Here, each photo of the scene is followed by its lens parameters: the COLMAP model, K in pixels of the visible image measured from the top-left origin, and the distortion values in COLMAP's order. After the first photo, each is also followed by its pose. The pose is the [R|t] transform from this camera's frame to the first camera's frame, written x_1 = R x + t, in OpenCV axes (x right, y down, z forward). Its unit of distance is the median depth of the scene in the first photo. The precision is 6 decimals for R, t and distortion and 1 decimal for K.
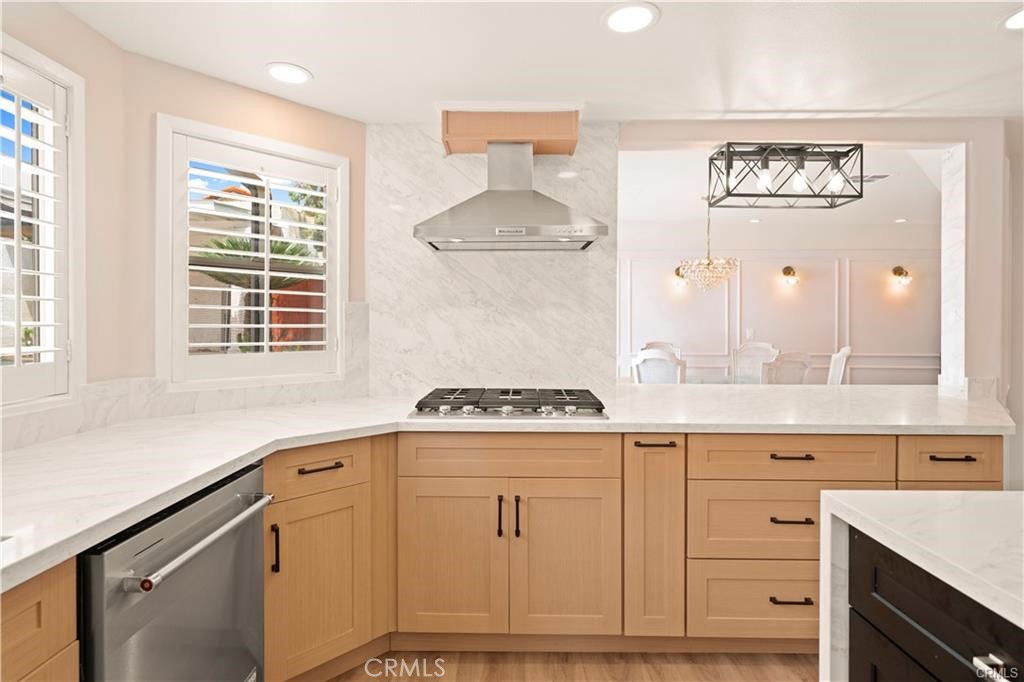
lens RADIAL K [[517.9, 0, 508.6], [0, 517.9, 333.6], [0, 0, 1]] dist [0.003066, 0.000465]
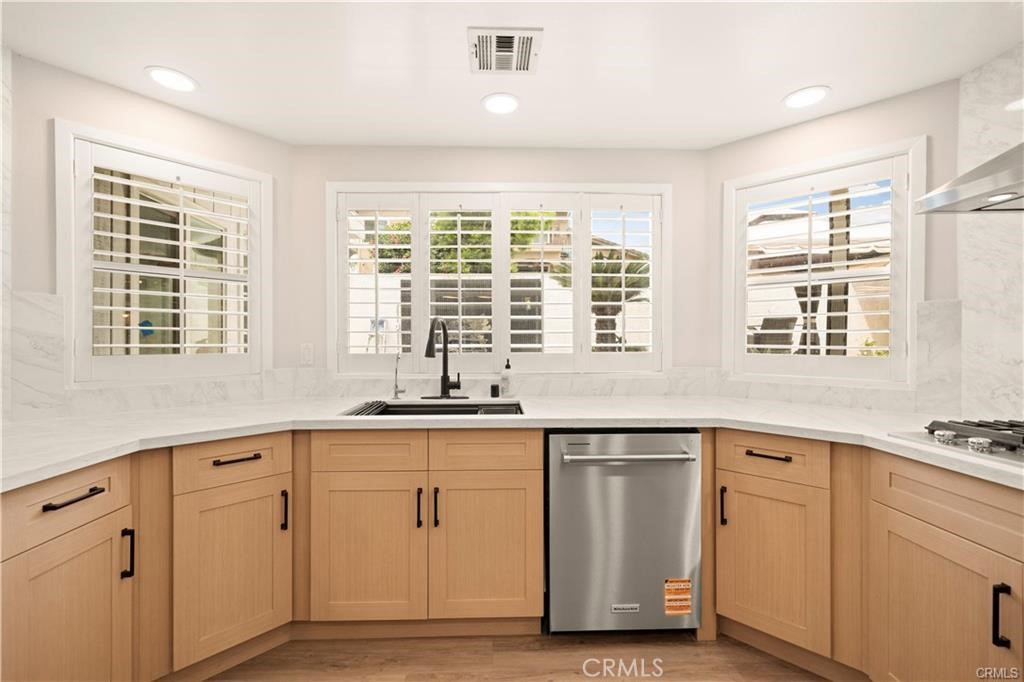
lens RADIAL K [[439.3, 0, 510.9], [0, 439.3, 343.4], [0, 0, 1]] dist [0.002126, 0.000269]
pose [[0.065762, 0.003675, -0.997829, 0.406495], [-0.012425, 0.999919, 0.002864, 0.017026], [0.997758, 0.012210, 0.065802, 0.290802]]
